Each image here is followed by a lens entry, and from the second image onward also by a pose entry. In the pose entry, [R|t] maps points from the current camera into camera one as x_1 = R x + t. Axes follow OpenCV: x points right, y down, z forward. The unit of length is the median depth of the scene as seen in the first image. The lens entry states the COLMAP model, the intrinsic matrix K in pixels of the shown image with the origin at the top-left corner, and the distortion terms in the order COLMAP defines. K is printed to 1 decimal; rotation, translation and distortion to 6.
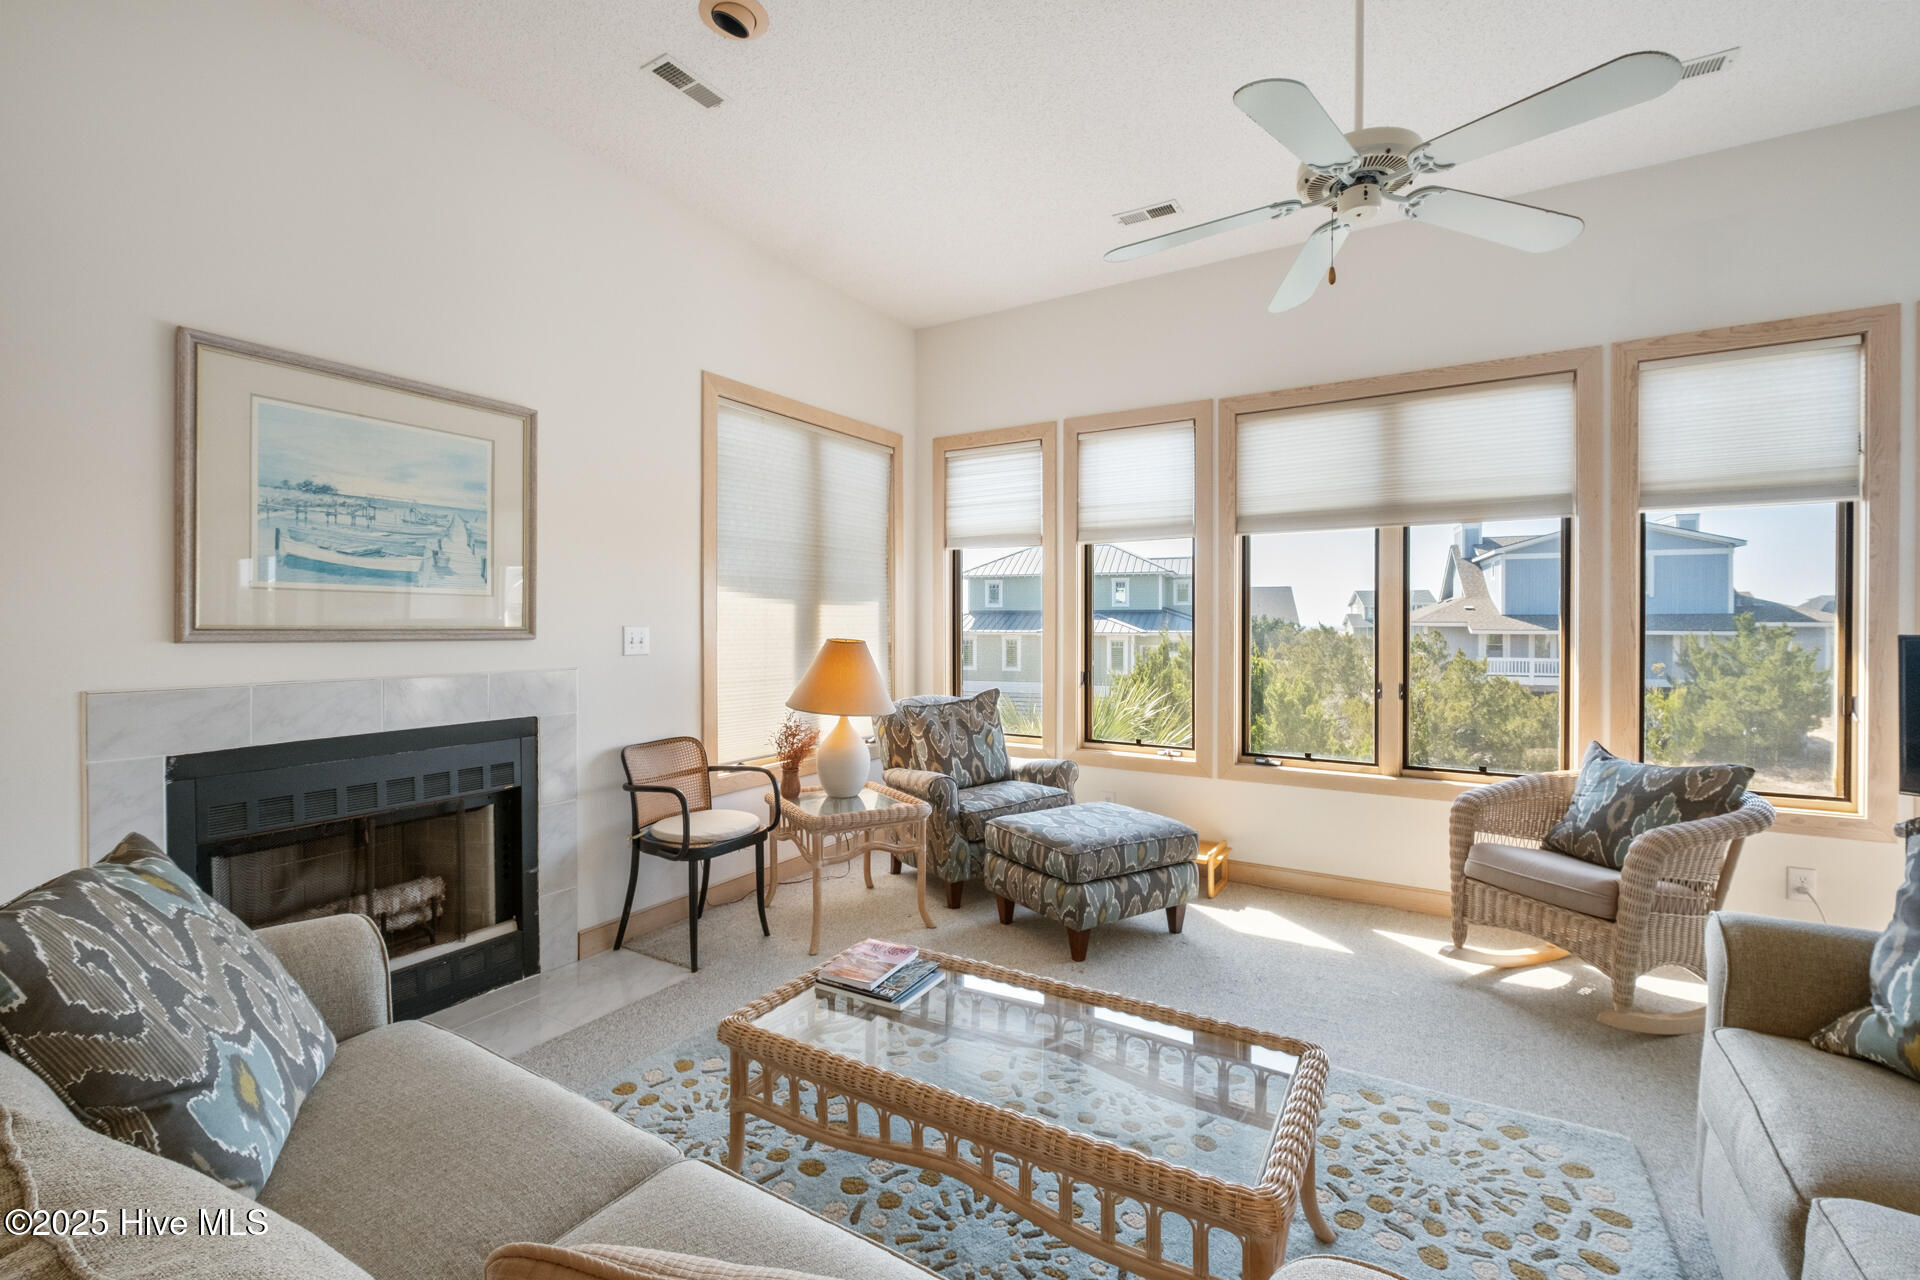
lens RADIAL K [[832.1, 0, 962.3], [0, 832.1, 626.9], [0, 0, 1]] dist [-0.000775, -0.002638]
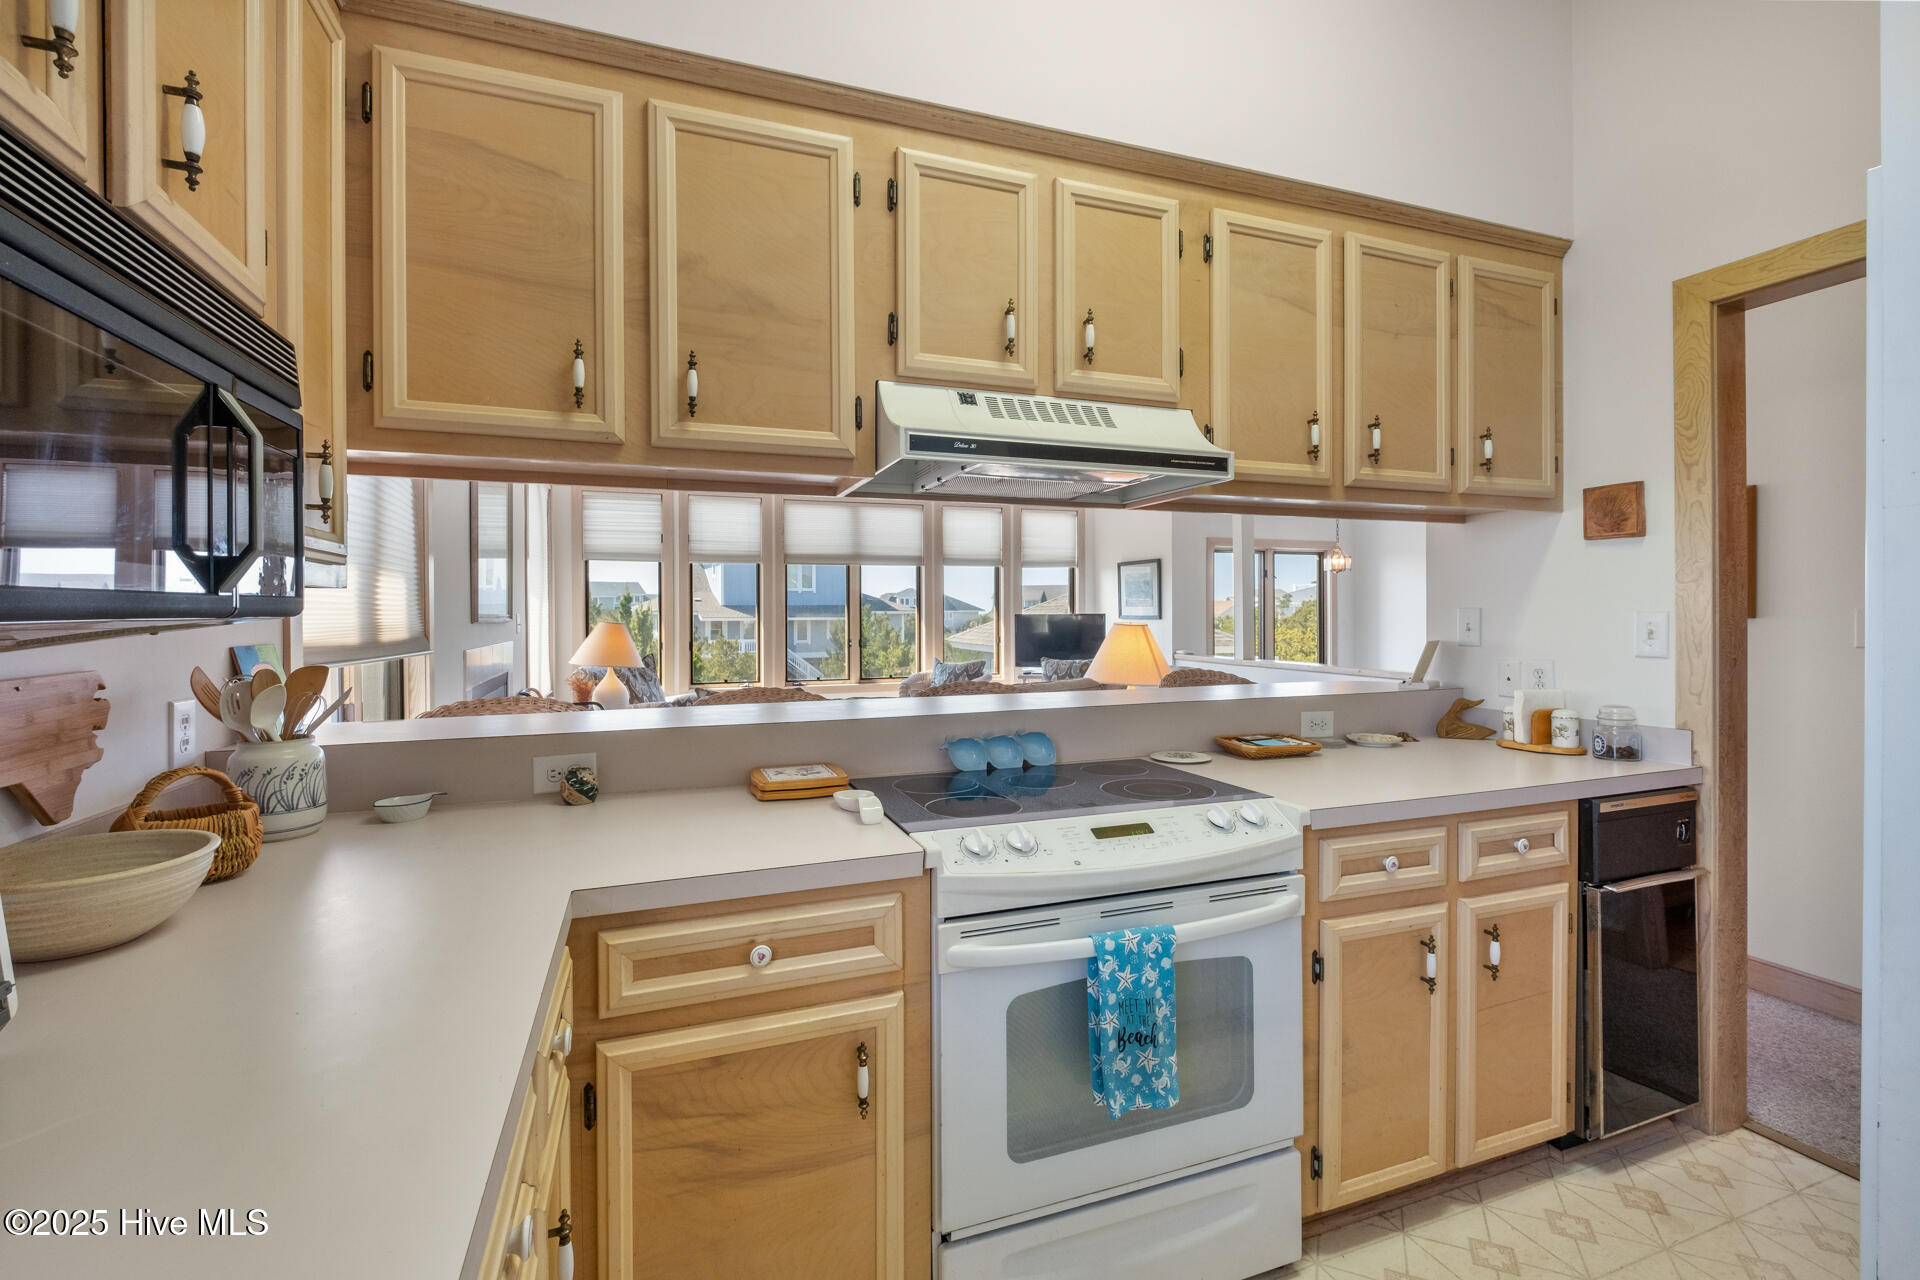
lens RADIAL K [[832.1, 0, 944.4], [0, 832.1, 623.2], [0, 0, 1]] dist [-0.000775, -0.002638]
pose [[0.623531, -0.014021, 0.781673, -0.995728], [0.008225, 0.999901, 0.011374, 0.004640], [-0.781755, -0.000663, 0.623585, -0.487668]]
